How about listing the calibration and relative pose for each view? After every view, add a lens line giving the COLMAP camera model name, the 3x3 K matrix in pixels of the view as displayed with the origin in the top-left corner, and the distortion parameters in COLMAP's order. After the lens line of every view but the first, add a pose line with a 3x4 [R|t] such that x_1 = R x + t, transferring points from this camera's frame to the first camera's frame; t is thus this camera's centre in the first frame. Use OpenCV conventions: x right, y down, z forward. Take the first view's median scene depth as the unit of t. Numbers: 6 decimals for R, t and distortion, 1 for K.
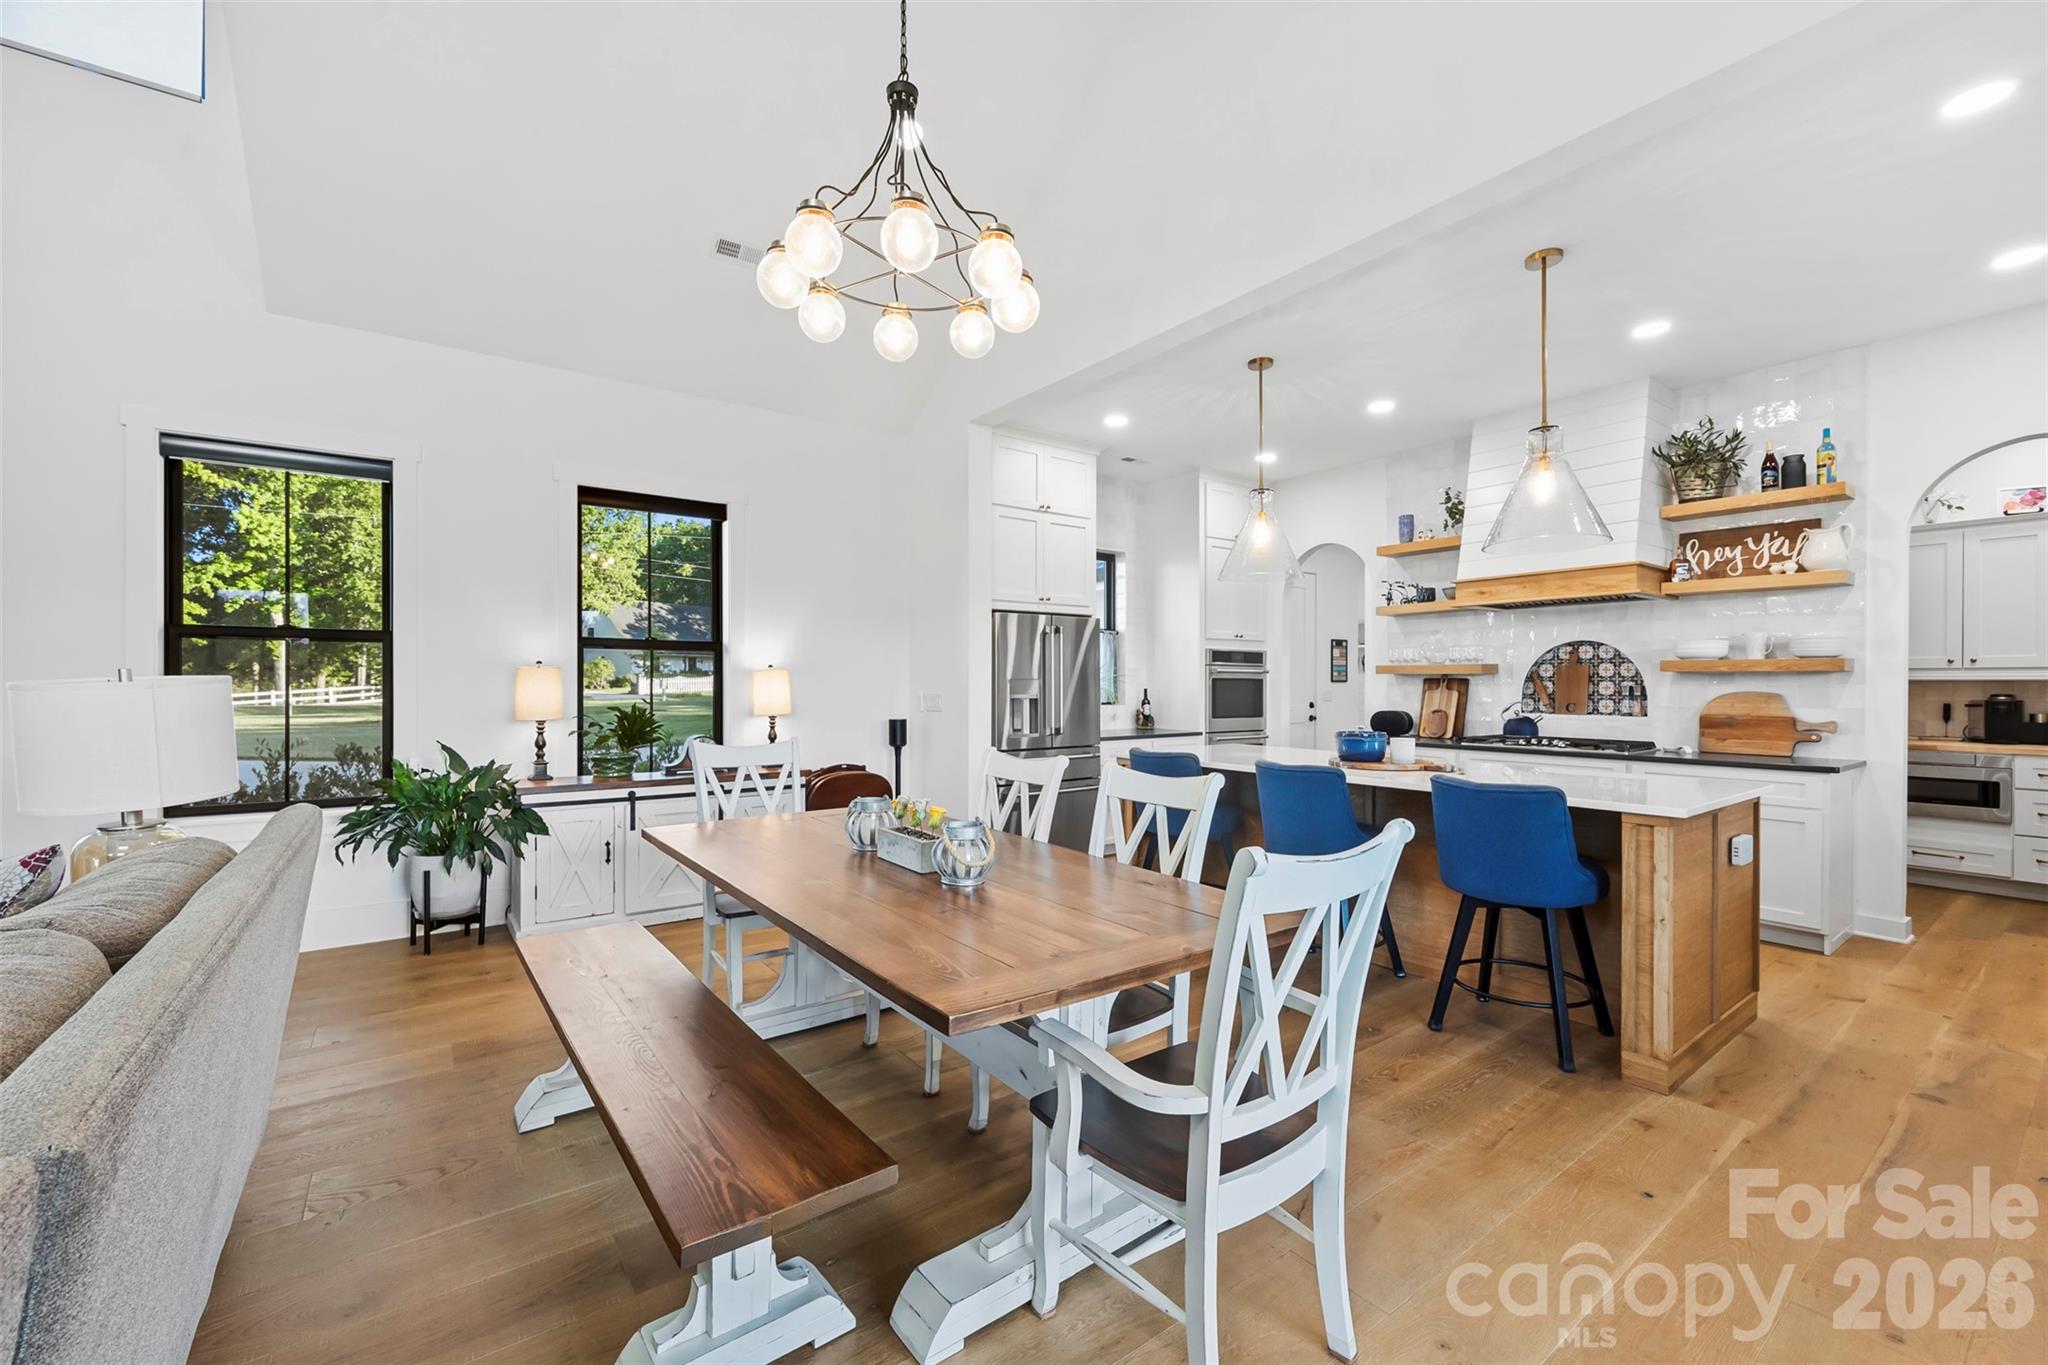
lens RADIAL K [[831.9, 0, 1008.9], [0, 831.9, 690.3], [0, 0, 1]] dist [-0.002259, -0.000257]
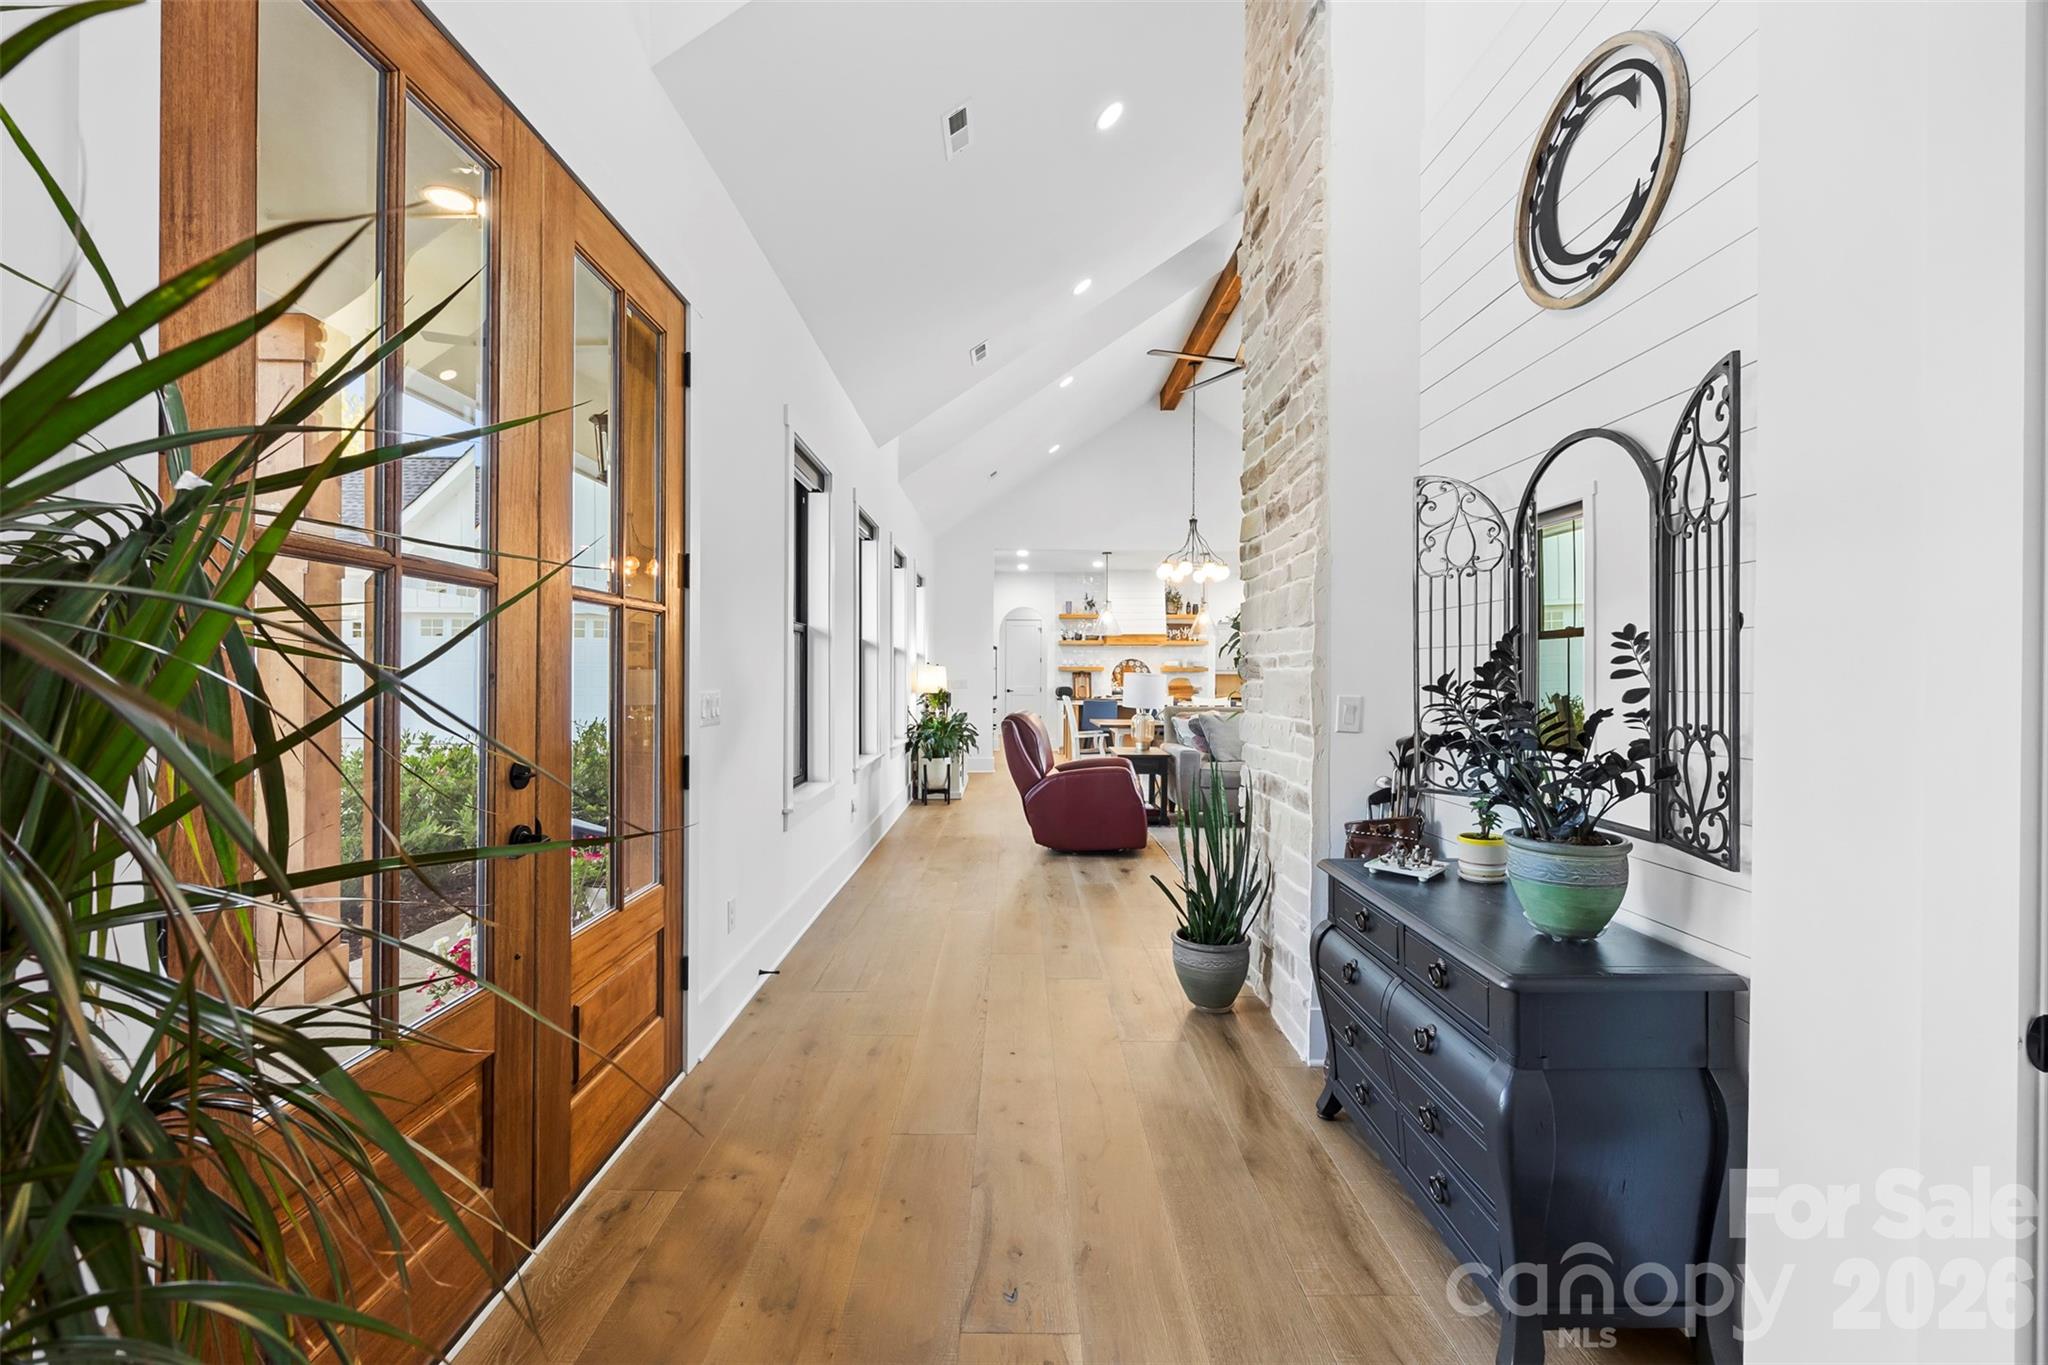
lens RADIAL K [[852.0, 0, 1006.8], [0, 852.0, 680.3], [0, 0, 1]] dist [-0.001660, -0.000079]
pose [[0.601101, -0.003344, 0.799166, -1.928407], [0.002174, 0.999994, 0.002549, 0.000650], [-0.799170, 0.000205, 0.601105, -0.353192]]
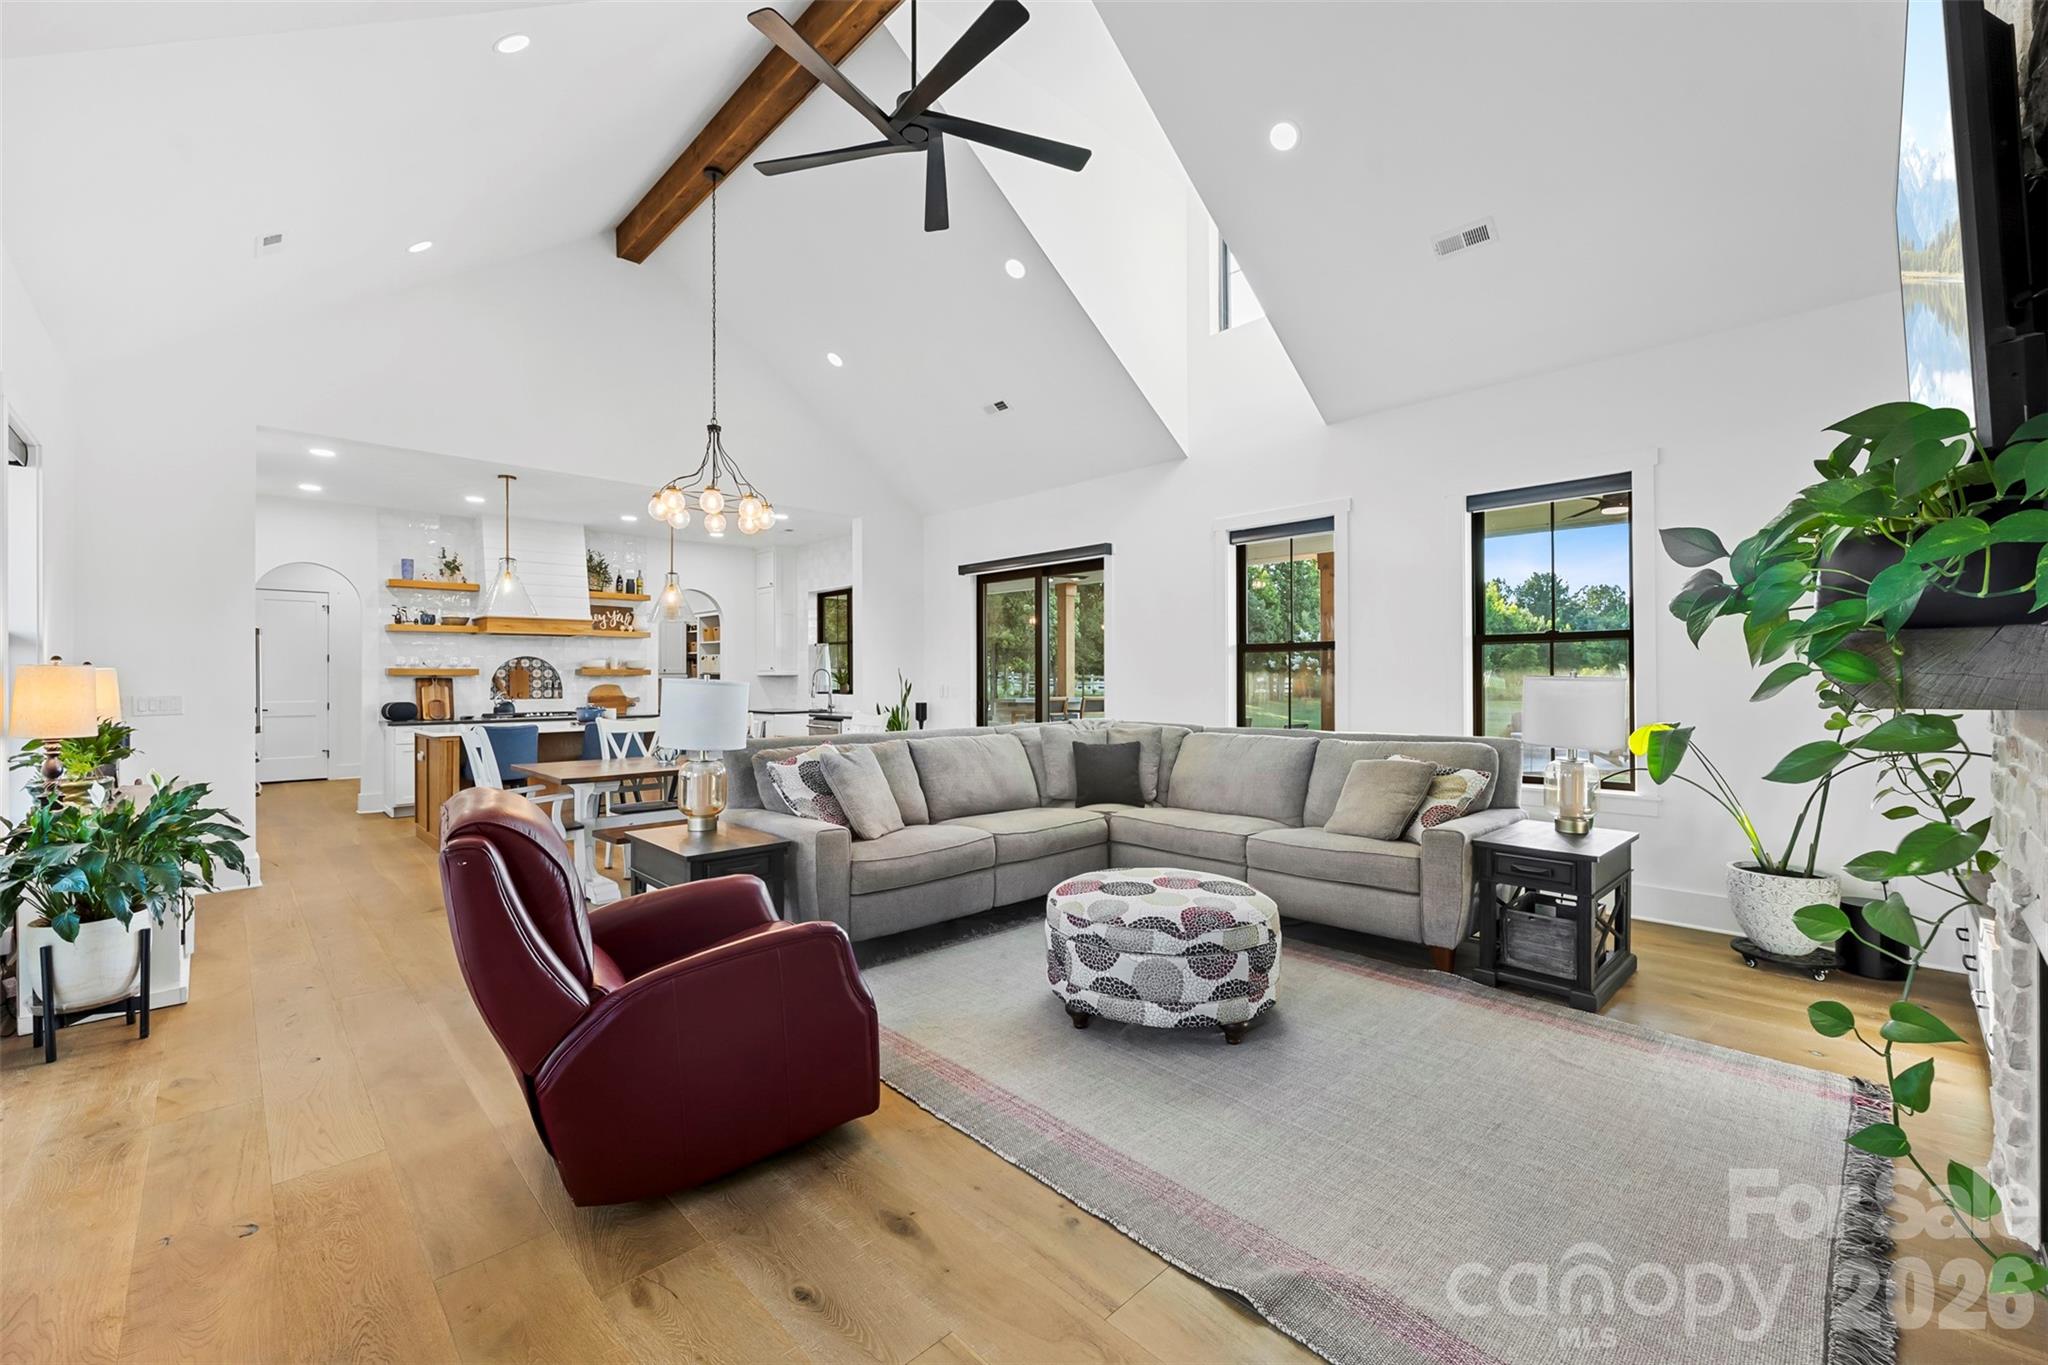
lens RADIAL K [[832.1, 0, 1024.0], [0, 832.1, 682.5], [0, 0, 1]] dist [0.005796, -0.000010]
pose [[-0.128484, -0.007789, 0.991681, -1.311546], [0.011375, 0.999892, 0.009327, -0.010667], [-0.991646, 0.012479, -0.128381, 0.217589]]
